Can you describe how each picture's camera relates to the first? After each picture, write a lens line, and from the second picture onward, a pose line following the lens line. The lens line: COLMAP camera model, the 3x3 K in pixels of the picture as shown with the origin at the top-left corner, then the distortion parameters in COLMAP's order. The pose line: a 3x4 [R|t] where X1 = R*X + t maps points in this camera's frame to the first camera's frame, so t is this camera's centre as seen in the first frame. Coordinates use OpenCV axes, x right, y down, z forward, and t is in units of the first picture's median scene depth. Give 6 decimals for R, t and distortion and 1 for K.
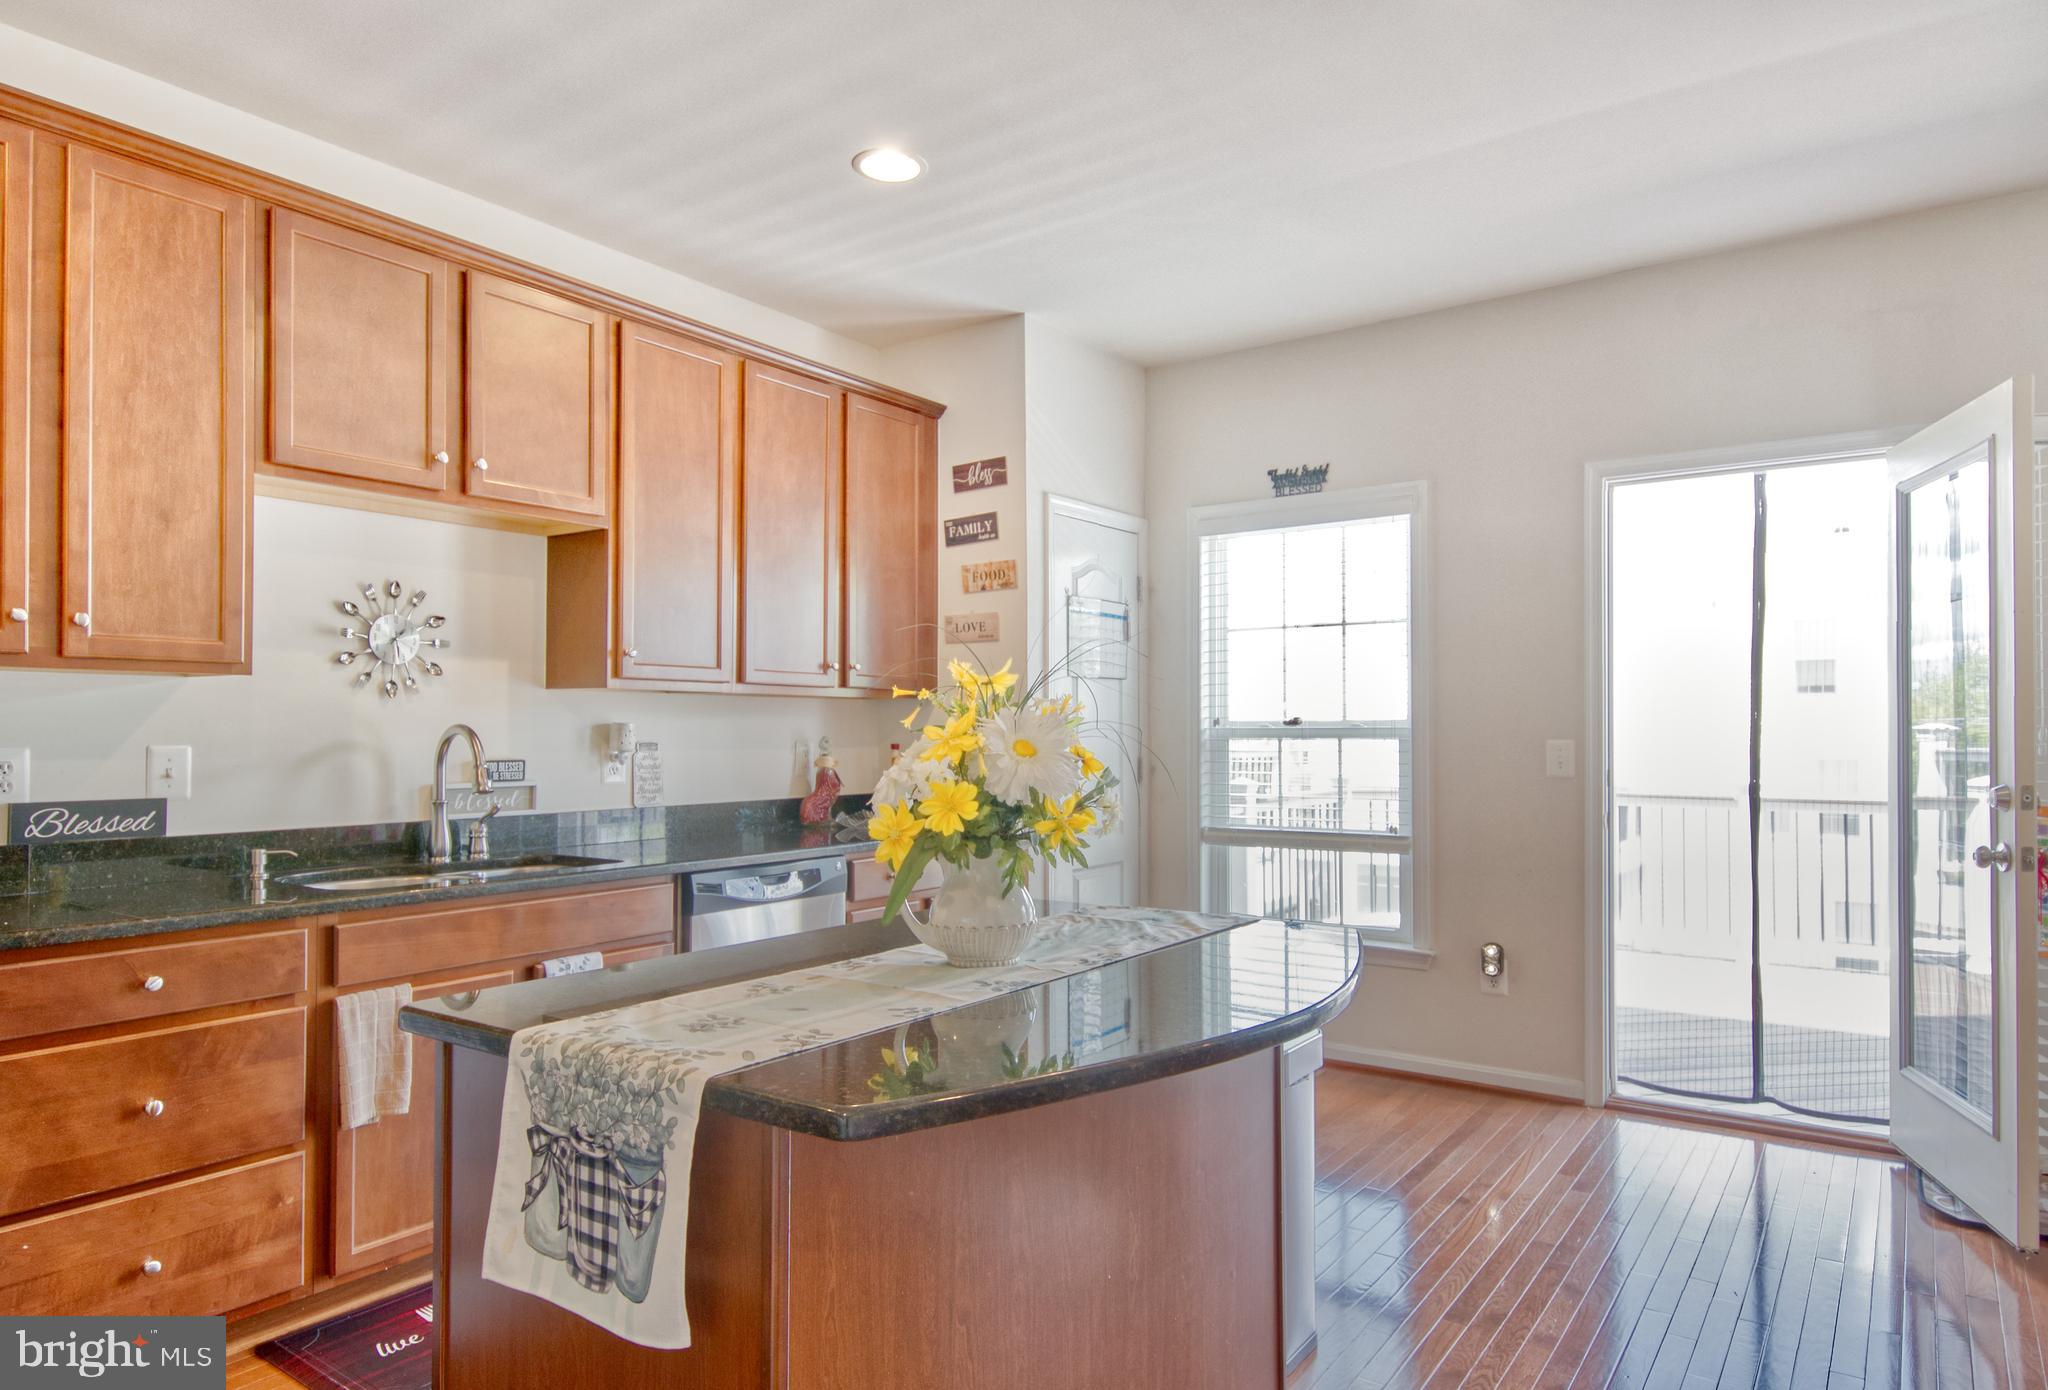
lens RADIAL K [[1260.1, 0, 976.8], [0, 1260.1, 715.9], [0, 0, 1]] dist [0.024332, -0.032589]
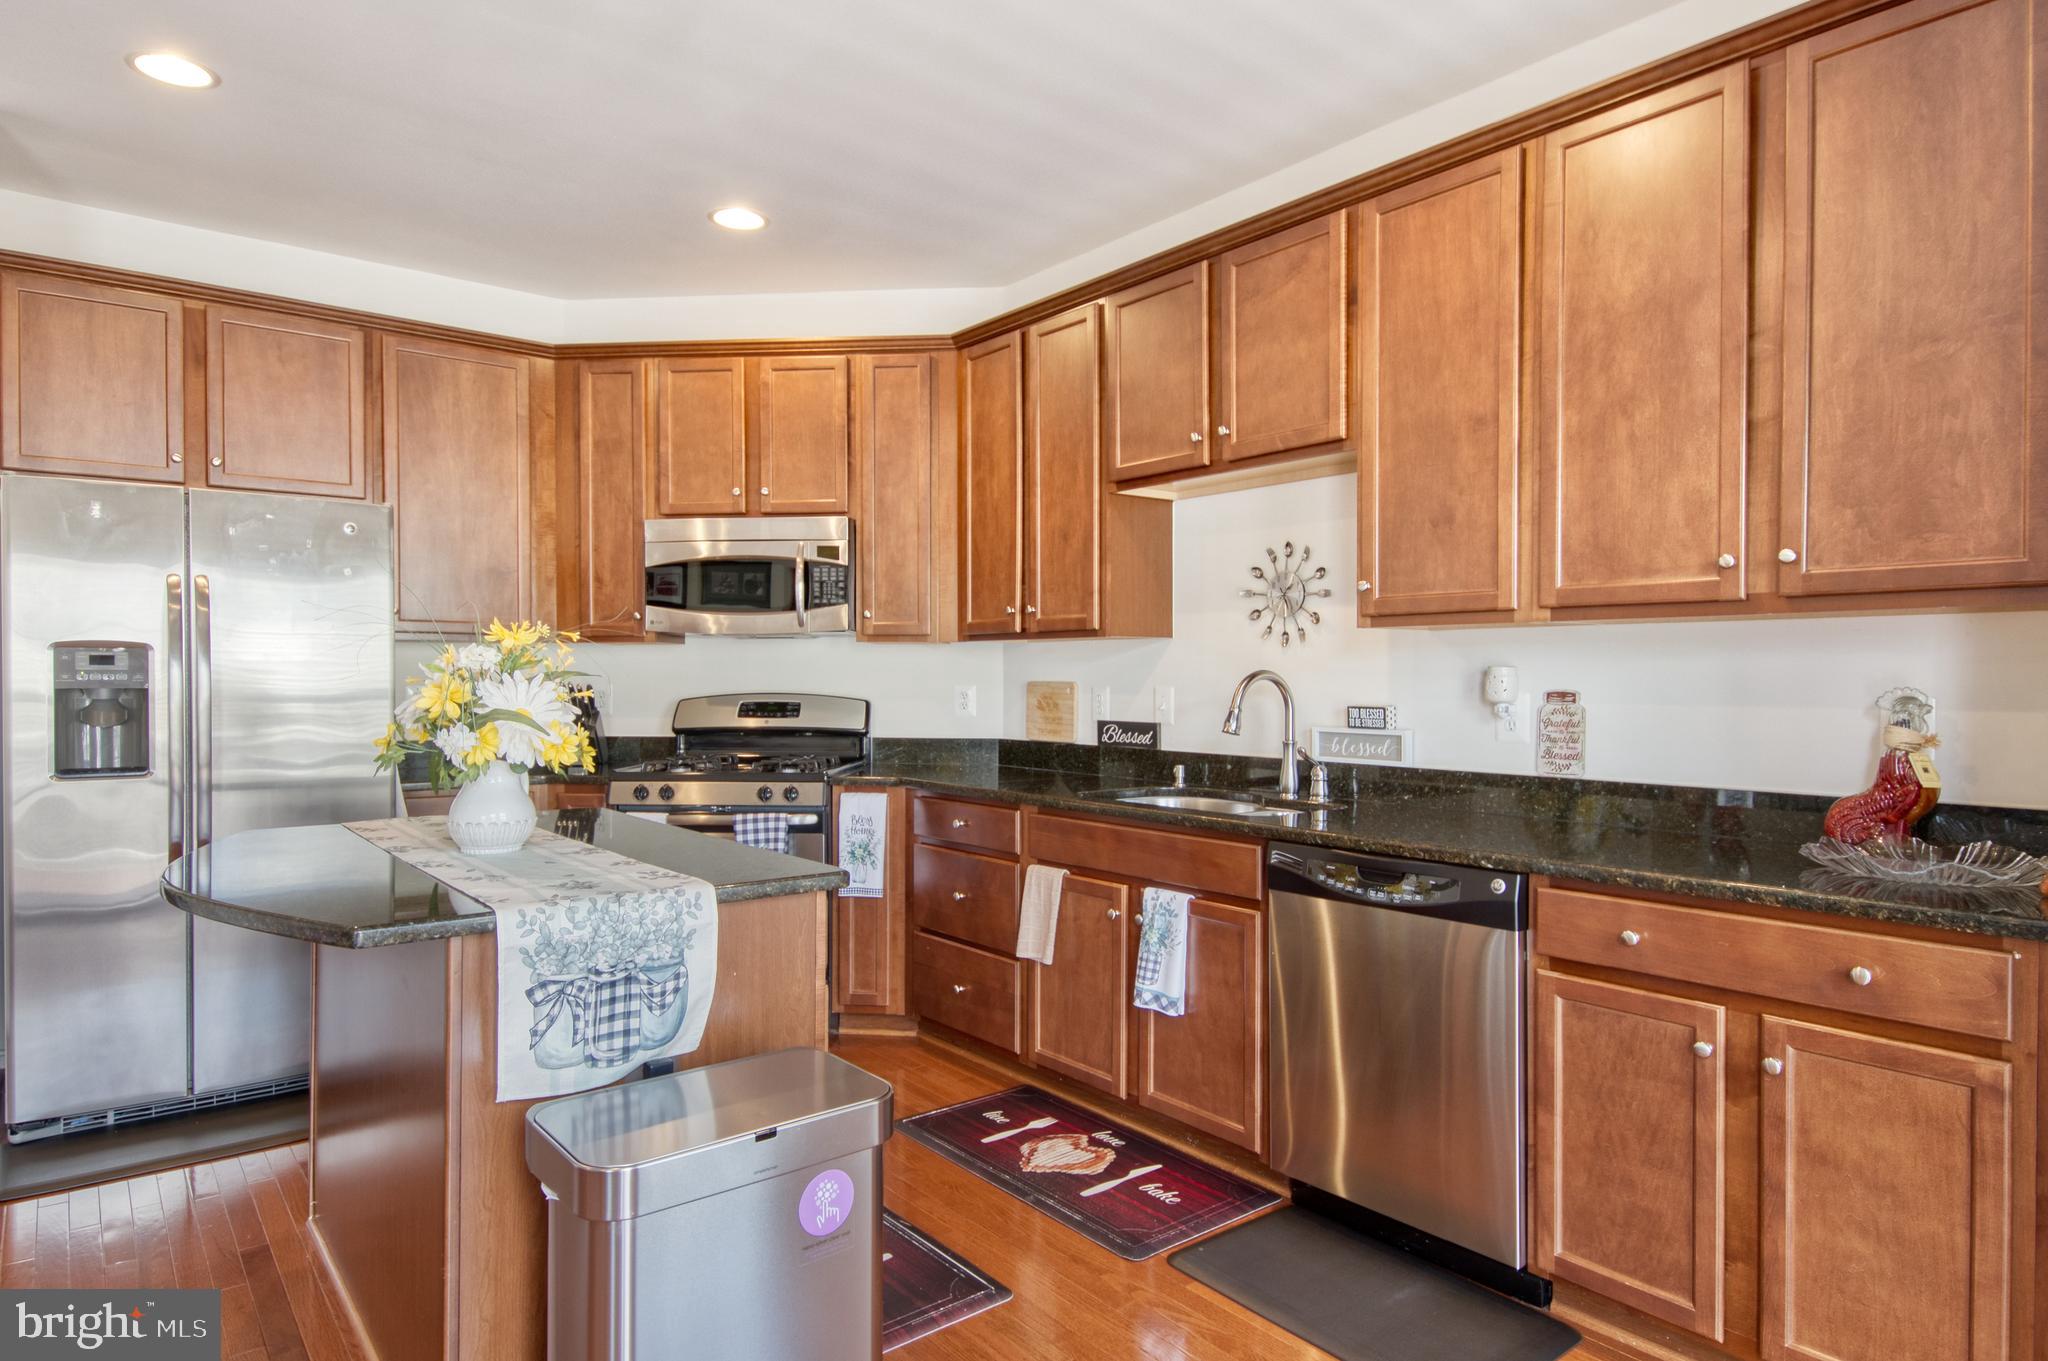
lens RADIAL K [[1168.7, 0, 1024.0], [0, 1168.7, 680.5], [0, 0, 1]] dist [0.022915, -0.028691]
pose [[-0.249098, 0.001955, -0.968476, 0.645168], [0.010211, 0.999948, -0.000608, 0.014815], [0.968424, -0.010041, -0.249105, 1.118417]]
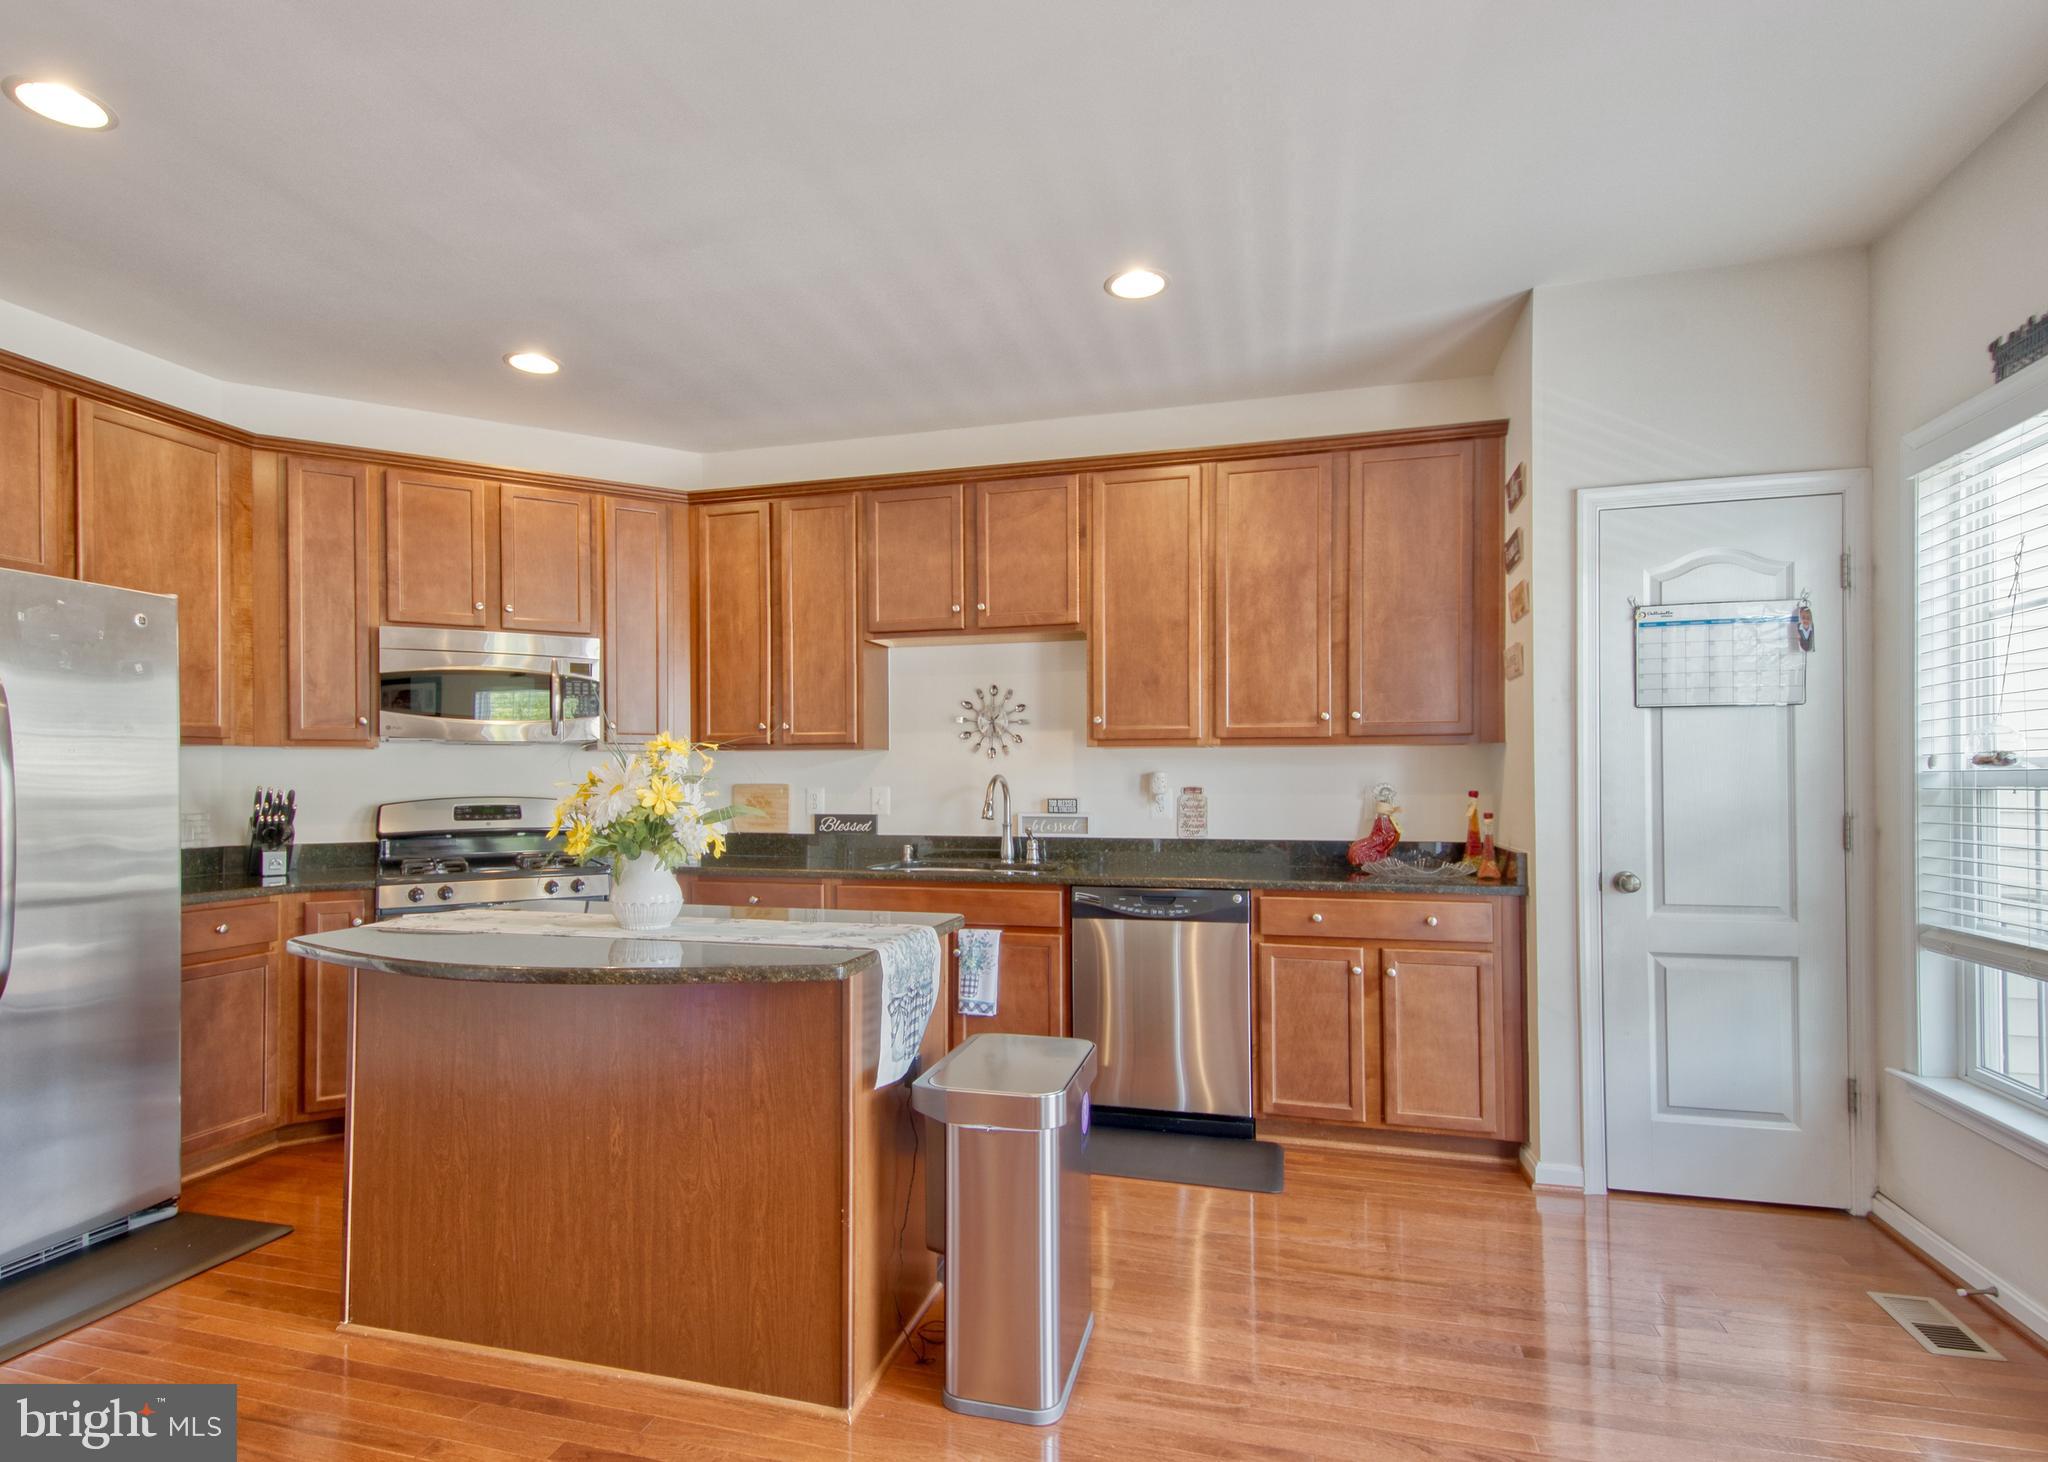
lens RADIAL K [[1027.8, 0, 977.0], [0, 1027.8, 767.4], [0, 0, 1]] dist [0.004649, 0.000262]
pose [[0.344509, -0.012490, -0.938700, 0.812946], [0.014543, 0.999863, -0.007966, 0.008170], [0.938670, -0.010908, 0.344644, 0.576789]]
